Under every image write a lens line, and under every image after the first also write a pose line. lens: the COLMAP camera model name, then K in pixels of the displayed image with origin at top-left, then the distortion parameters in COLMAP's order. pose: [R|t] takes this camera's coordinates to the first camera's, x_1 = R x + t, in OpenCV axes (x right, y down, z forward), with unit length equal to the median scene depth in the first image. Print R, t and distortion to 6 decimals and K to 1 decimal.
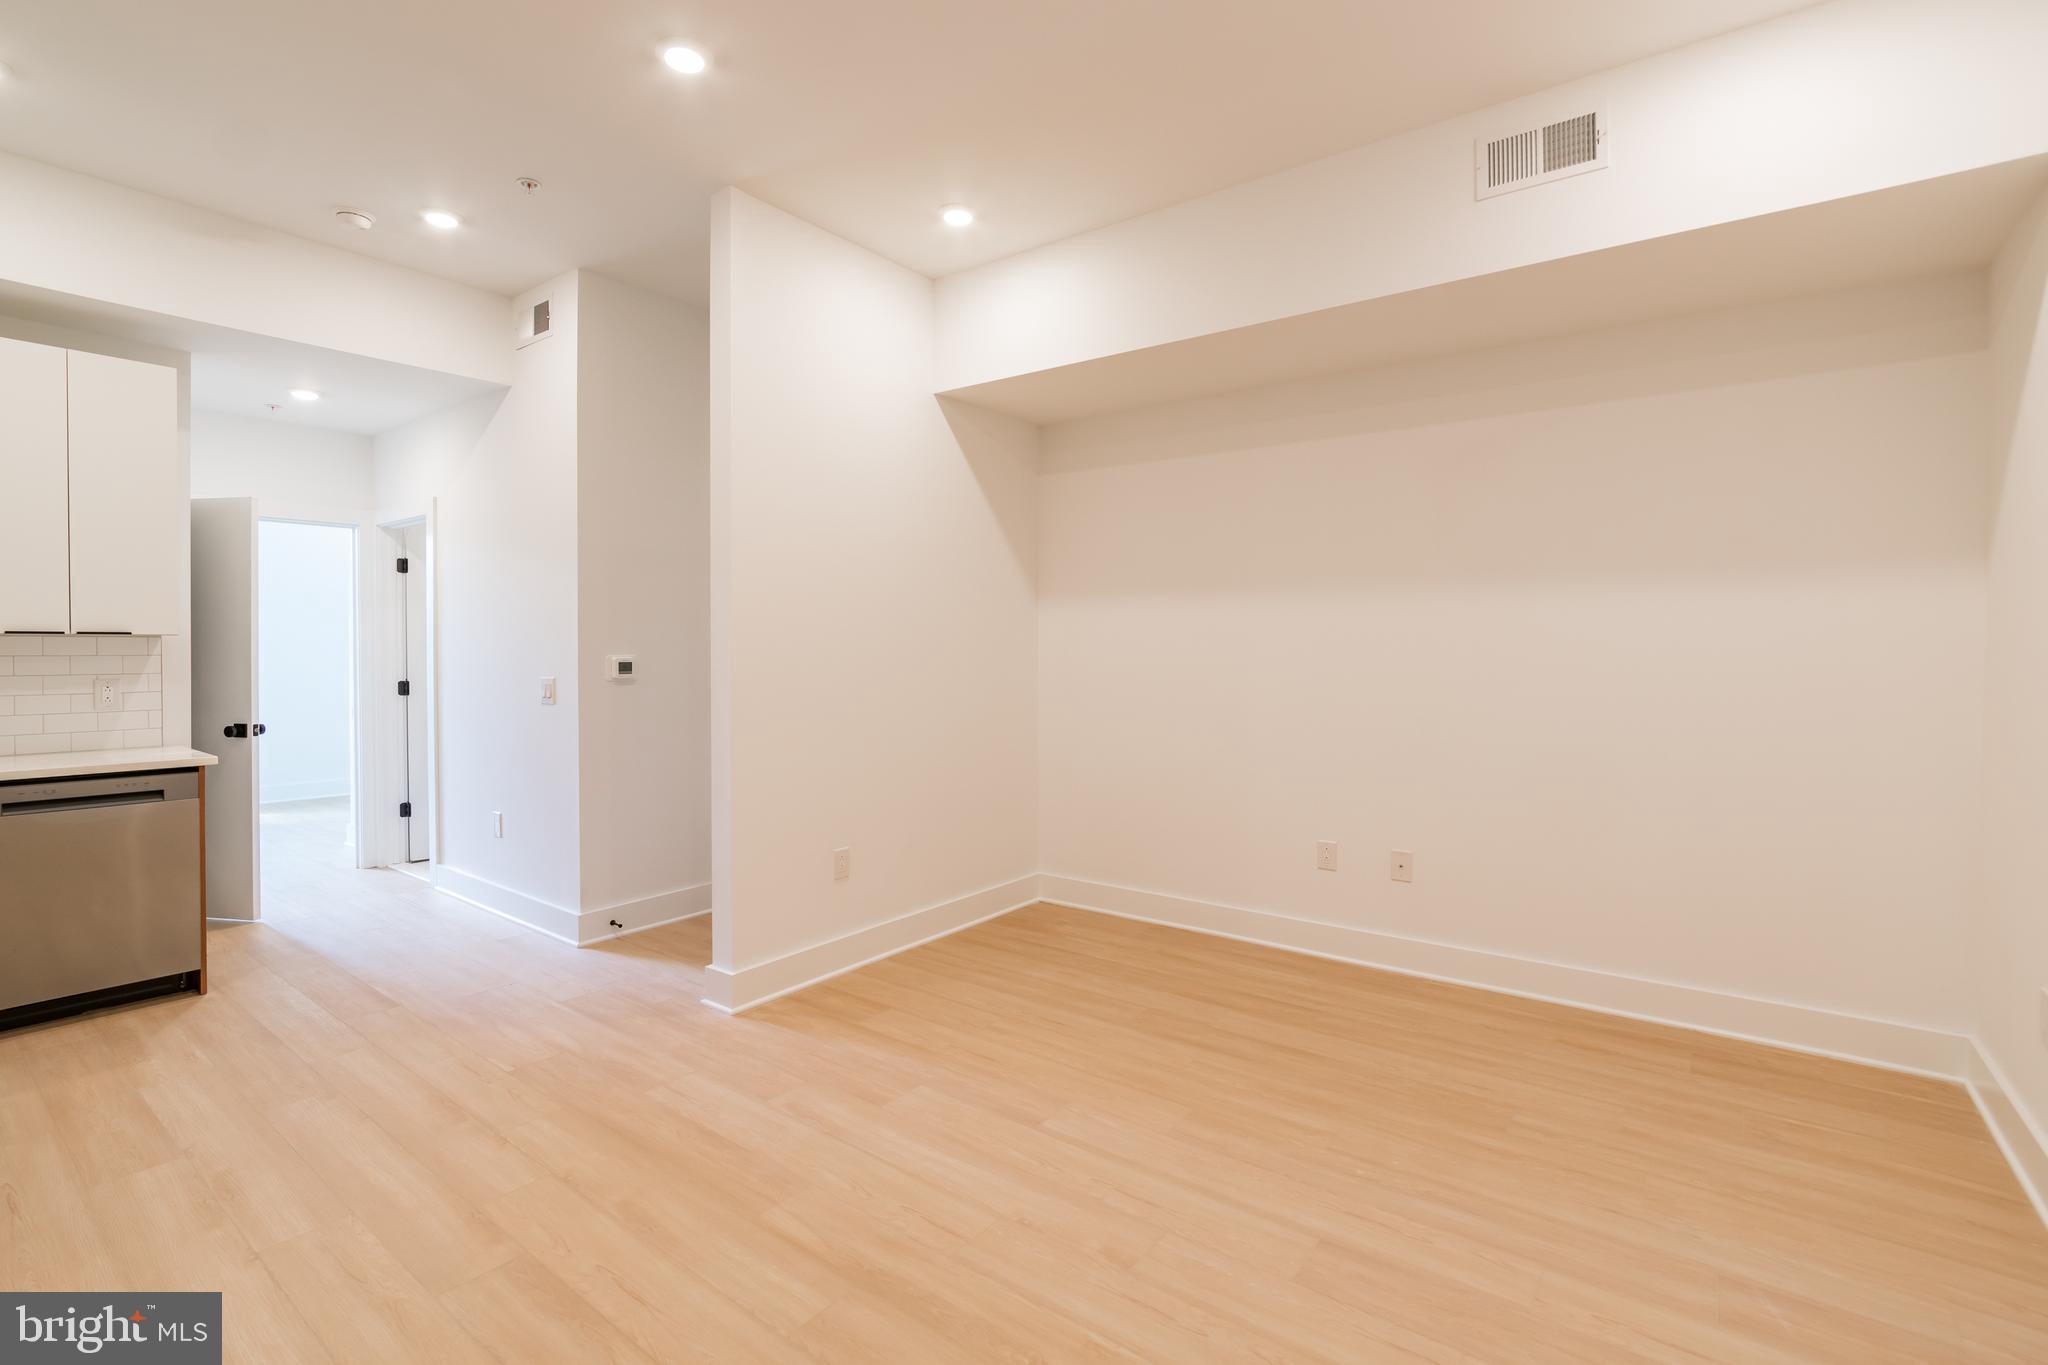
lens RADIAL K [[916.8, 0, 1043.7], [0, 916.8, 669.4], [0, 0, 1]] dist [-0.010917, 0.000927]
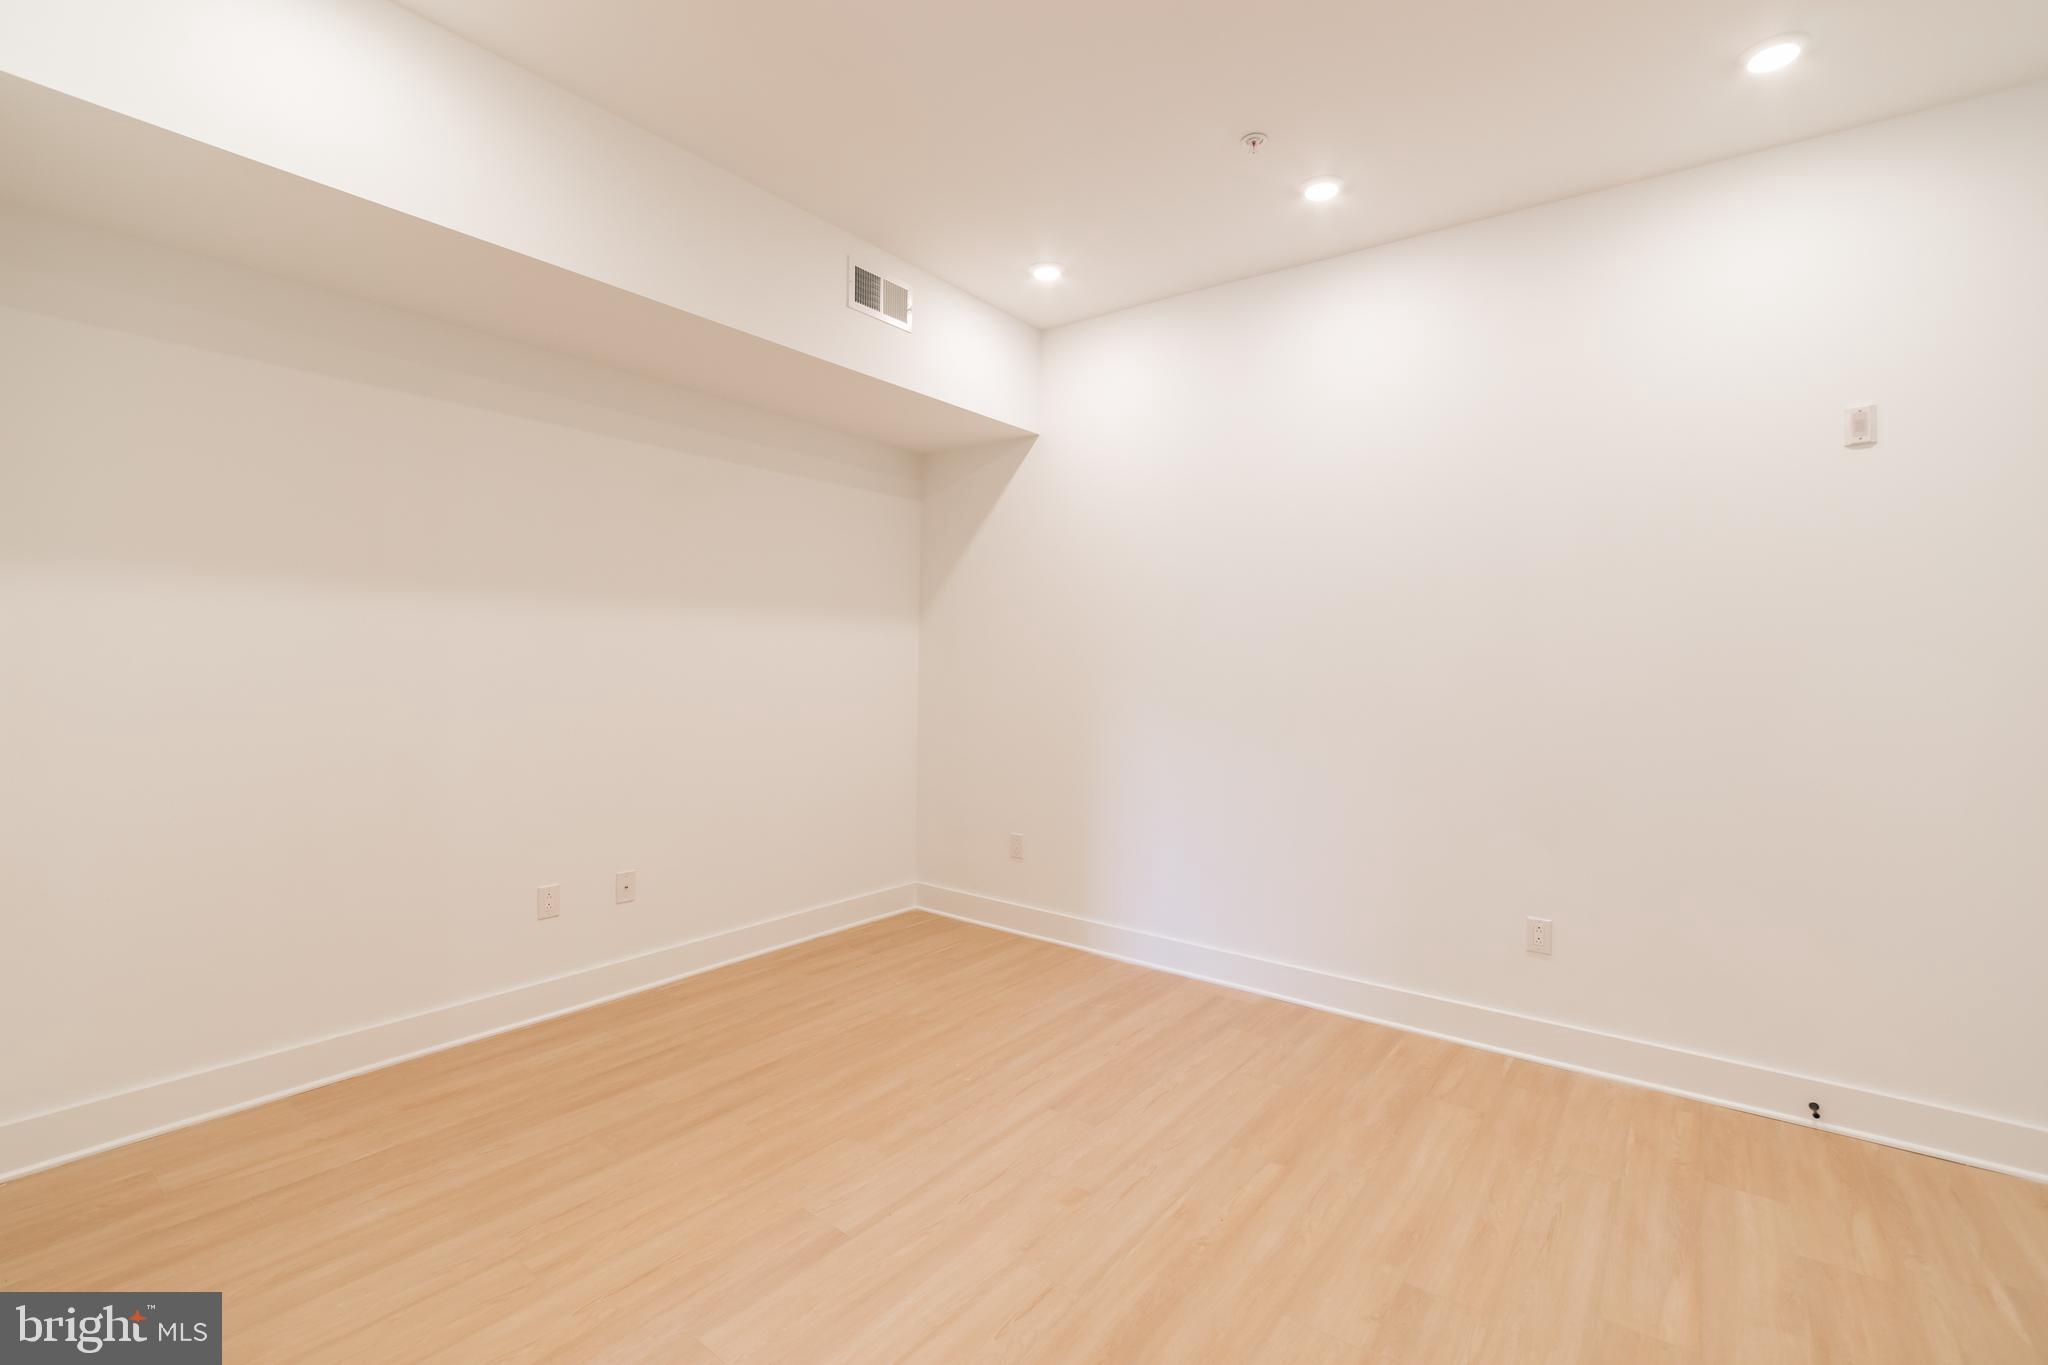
lens RADIAL K [[916.8, 0, 1026.6], [0, 916.8, 680.1], [0, 0, 1]] dist [-0.010917, 0.000927]
pose [[-0.002059, -0.015119, 0.999884, -0.662383], [0.003713, 0.999879, 0.015127, -0.021955], [-0.999991, 0.003743, -0.002003, 0.651428]]
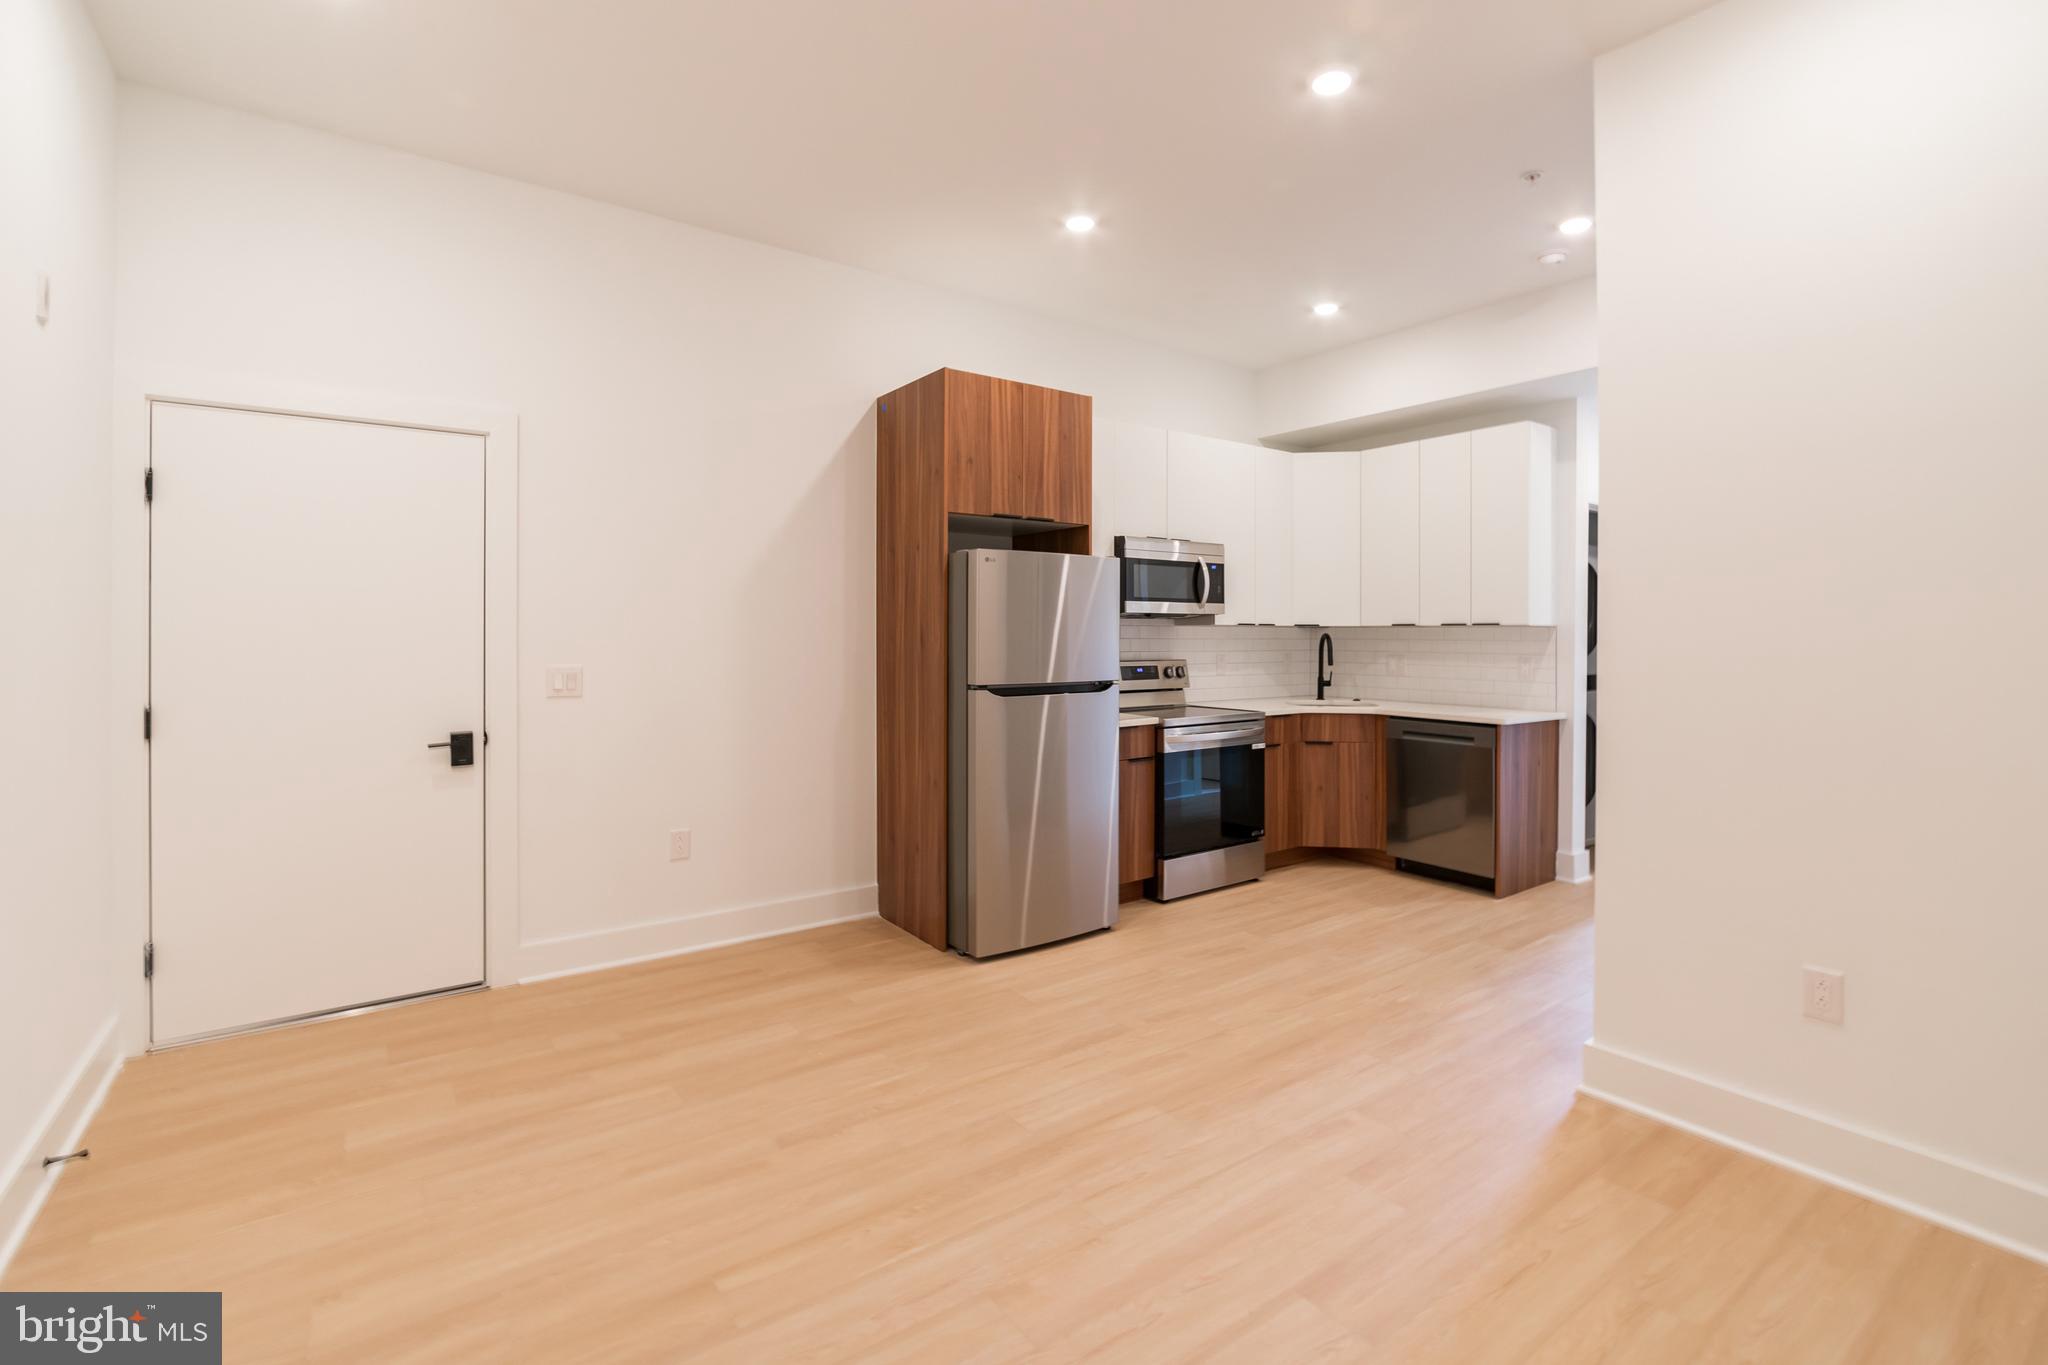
lens RADIAL K [[916.8, 0, 1000.6], [0, 916.8, 634.9], [0, 0, 1]] dist [-0.010917, 0.000927]
pose [[-0.321019, -0.003129, -0.947068, 0.584146], [-0.025625, 0.999657, 0.005383, -0.012135], [0.946726, 0.025997, -0.320989, 0.777253]]
